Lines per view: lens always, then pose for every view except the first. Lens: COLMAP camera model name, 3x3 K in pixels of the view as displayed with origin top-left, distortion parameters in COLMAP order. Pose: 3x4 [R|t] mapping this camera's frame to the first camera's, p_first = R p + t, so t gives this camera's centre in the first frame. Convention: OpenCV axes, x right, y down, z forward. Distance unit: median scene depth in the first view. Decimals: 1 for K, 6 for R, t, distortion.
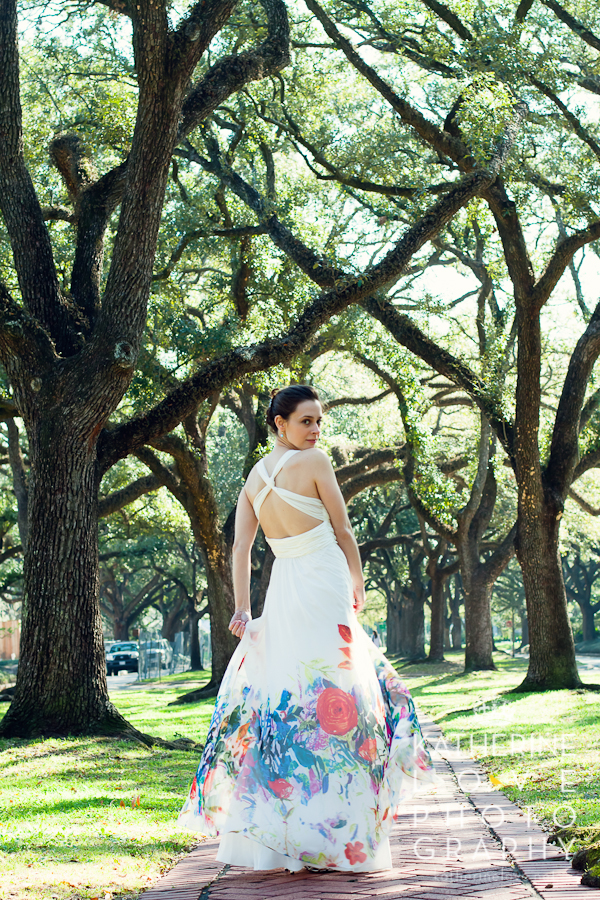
lens RADIAL K [[2129.0, 0, 300.0], [0, 2129.0, 450.0], [0, 0, 1]] dist [-0.098749, -0.319270]
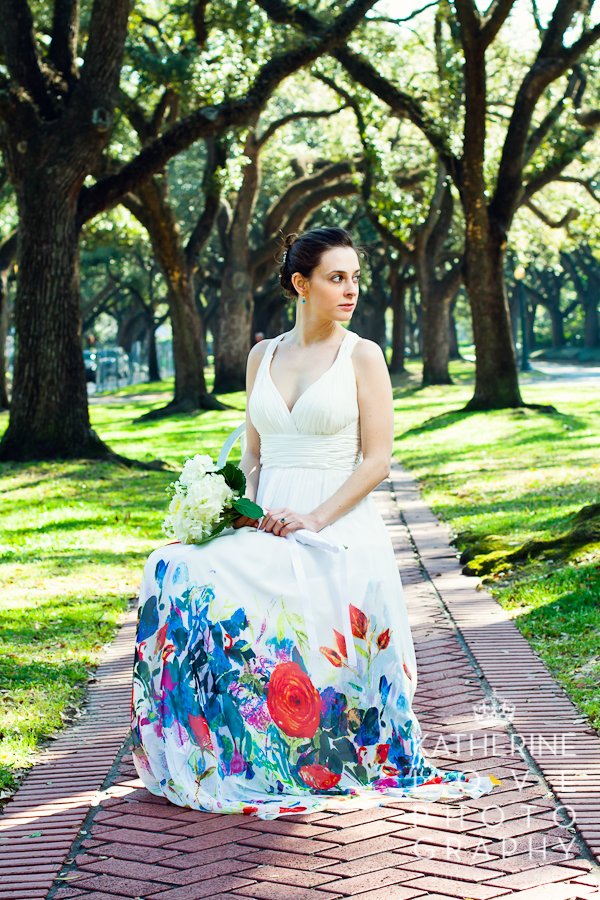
lens RADIAL K [[2252.5, 0, 300.0], [0, 2252.5, 450.0], [0, 0, 1]] dist [-0.091722, -0.175195]
pose [[0.999824, -0.006326, 0.017641, -0.000078], [0.003867, 0.990686, 0.136112, -0.015750], [-0.018338, -0.136020, 0.990536, -0.091639]]
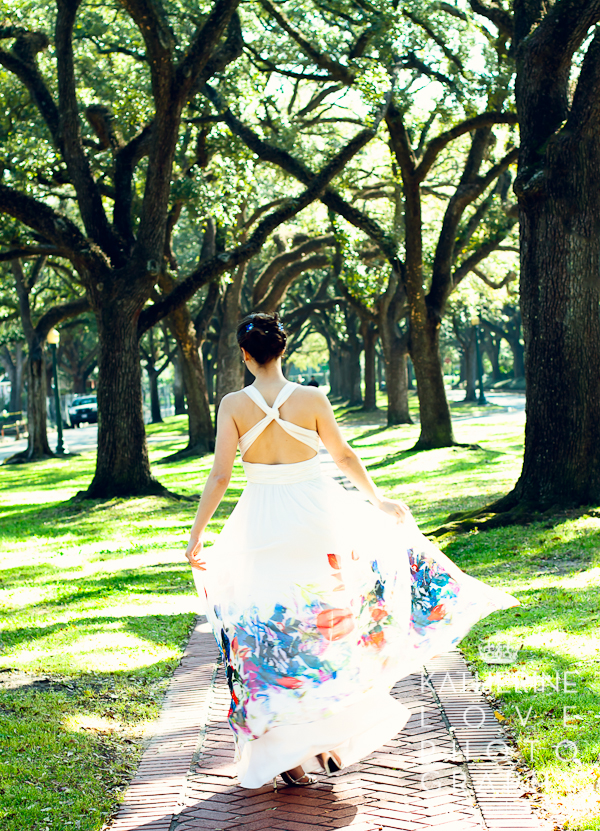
lens RADIAL K [[2179.2, 0, 301.6], [0, 2179.2, 454.2], [0, 0, 1]] dist [-0.109457, -0.125466]
pose [[0.999020, -0.036252, 0.025409, -0.007076], [0.032781, 0.991521, 0.125746, -0.052263], [-0.029752, -0.124789, 0.991737, -0.336390]]
